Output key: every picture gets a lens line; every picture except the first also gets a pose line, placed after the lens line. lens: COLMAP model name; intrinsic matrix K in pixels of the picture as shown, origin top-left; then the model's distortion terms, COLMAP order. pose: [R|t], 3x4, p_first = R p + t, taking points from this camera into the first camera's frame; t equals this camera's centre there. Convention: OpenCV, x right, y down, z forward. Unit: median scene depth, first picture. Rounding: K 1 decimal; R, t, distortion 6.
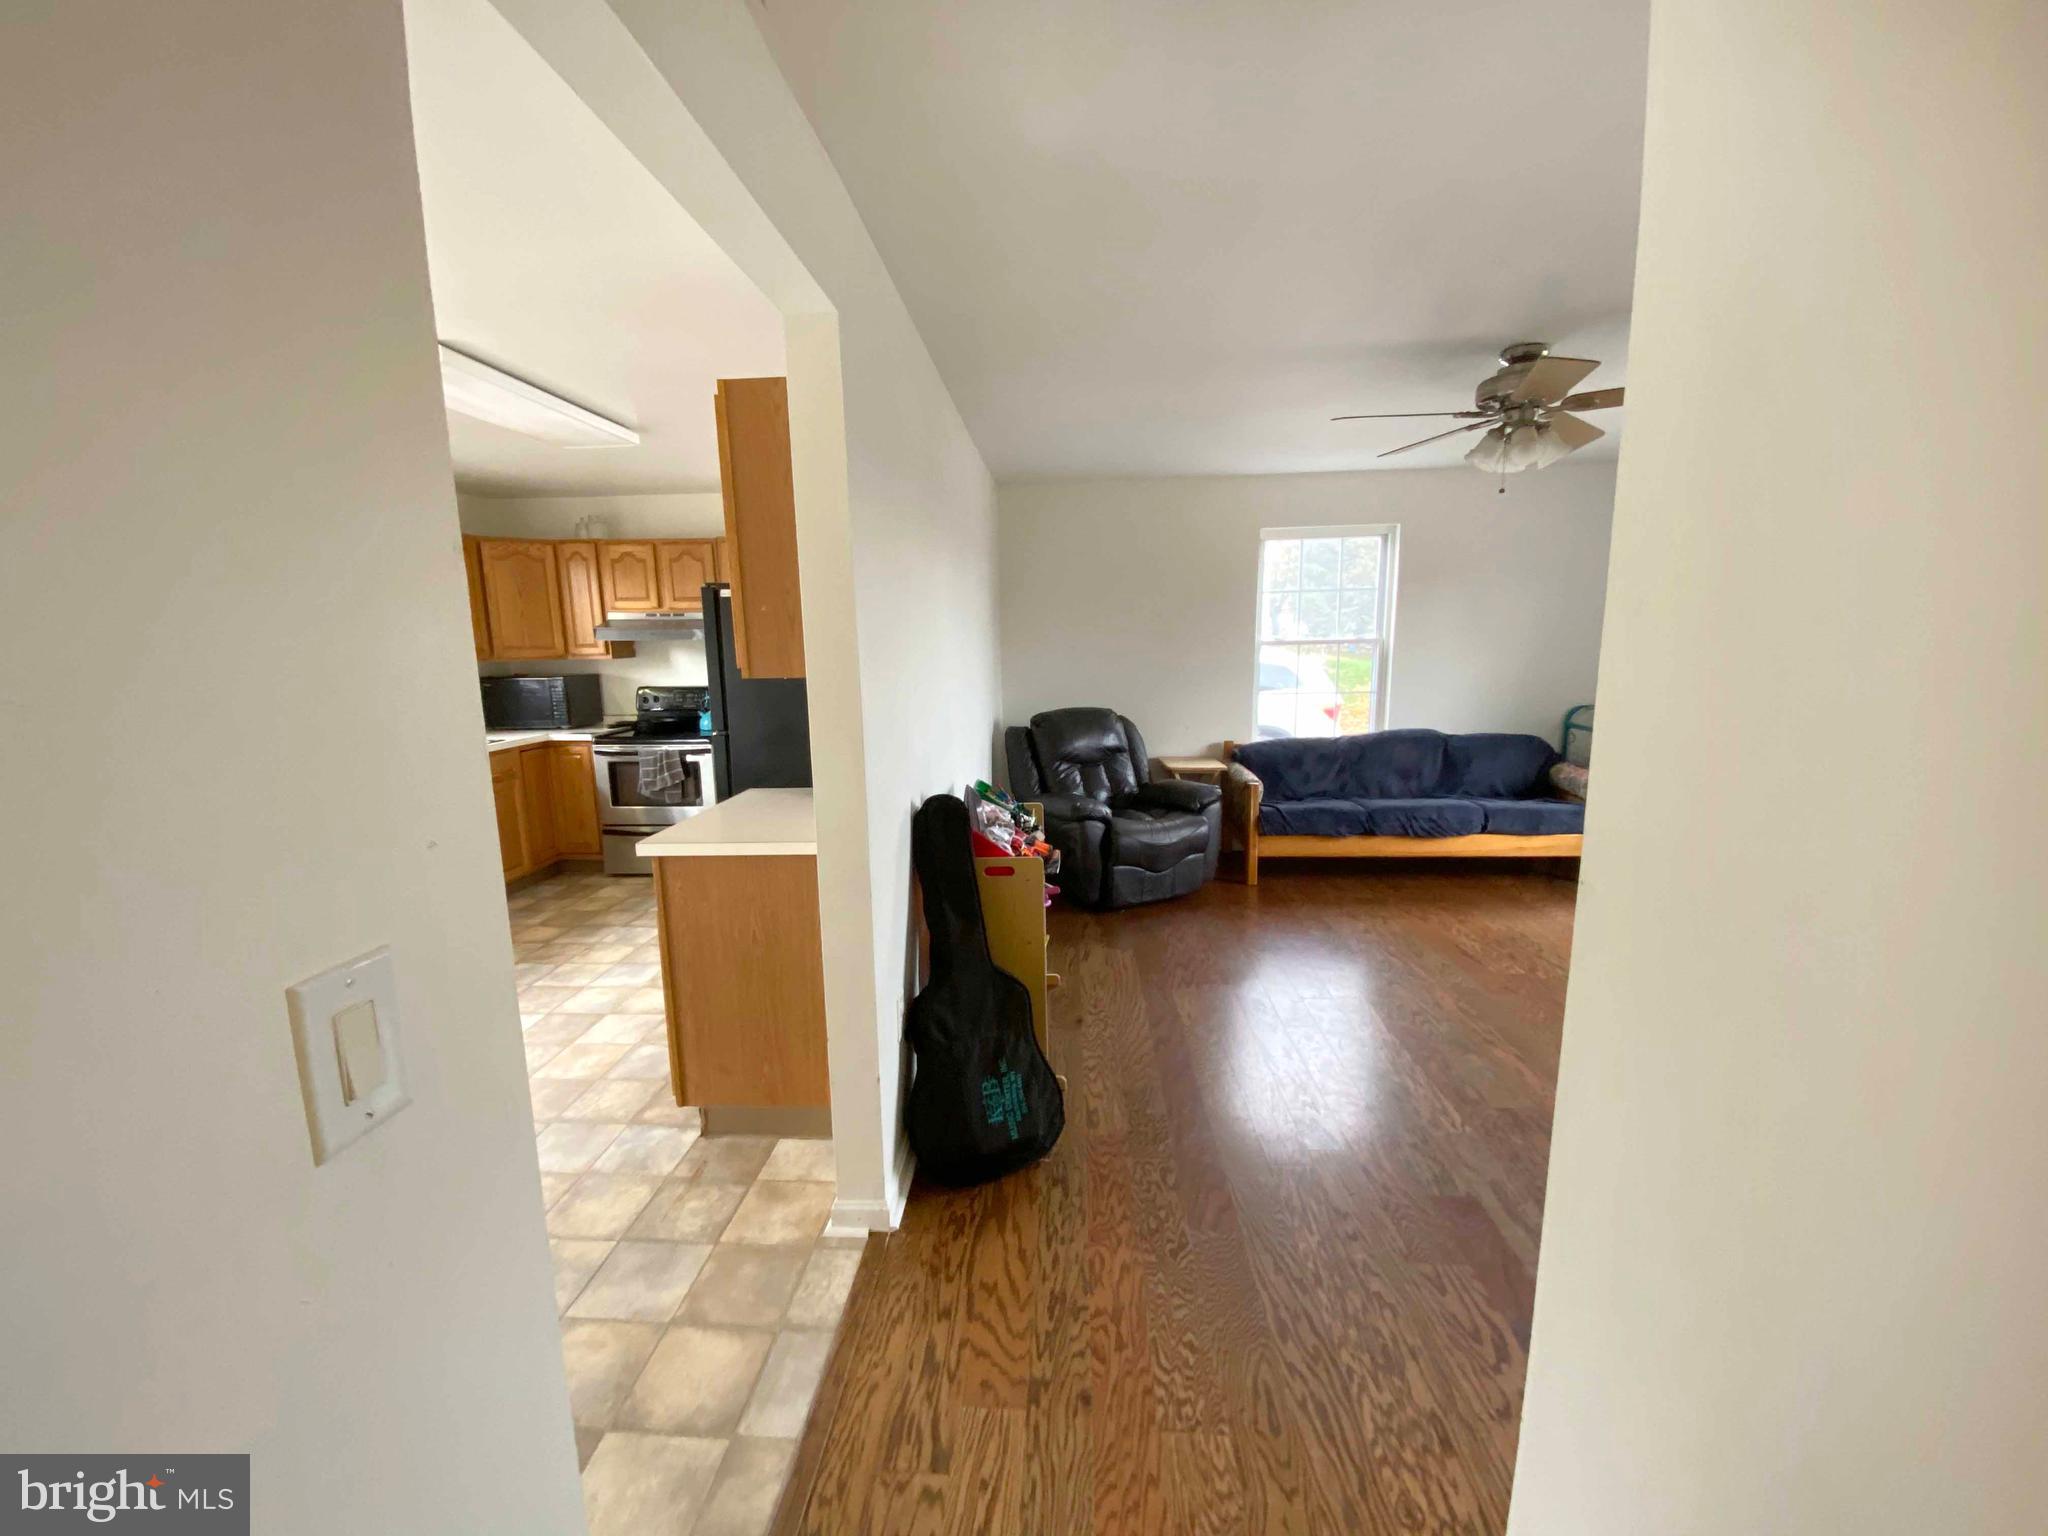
lens RADIAL K [[827.8, 0, 1015.5], [0, 827.8, 750.0], [0, 0, 1]] dist [0.010941, -0.015280]
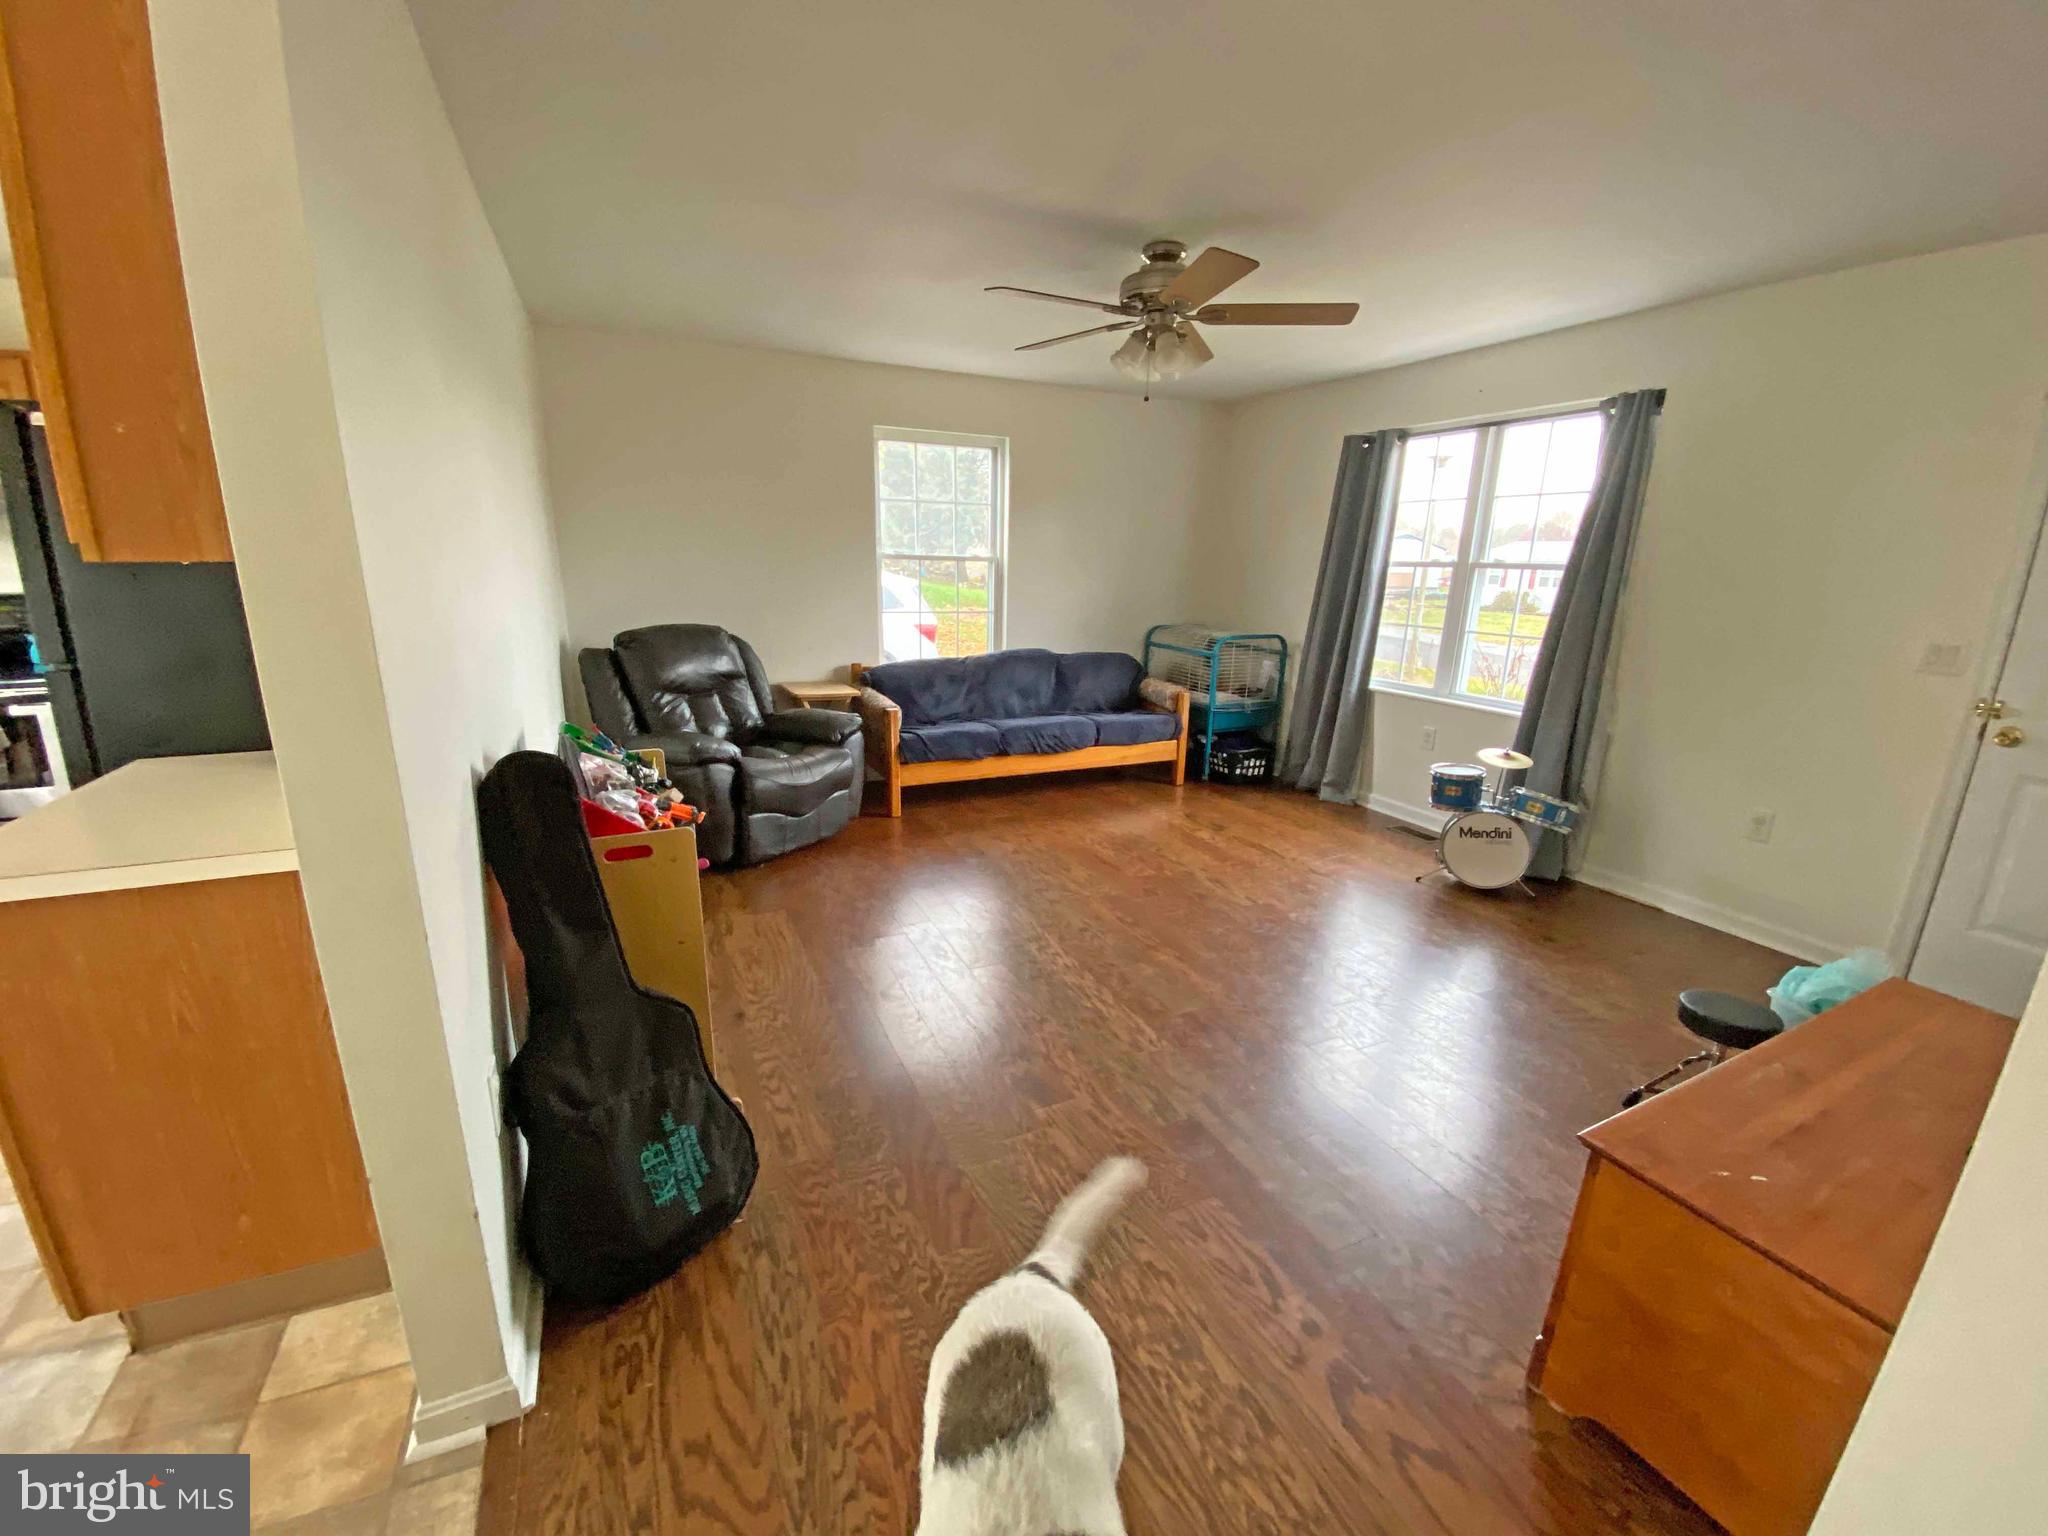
lens RADIAL K [[827.8, 0, 1021.1], [0, 827.8, 774.6], [0, 0, 1]] dist [0.010941, -0.015280]
pose [[0.877119, -0.084647, 0.472754, -0.054787], [0.026261, 0.991326, 0.128774, -0.003665], [-0.479554, -0.100535, 0.871734, 0.222804]]
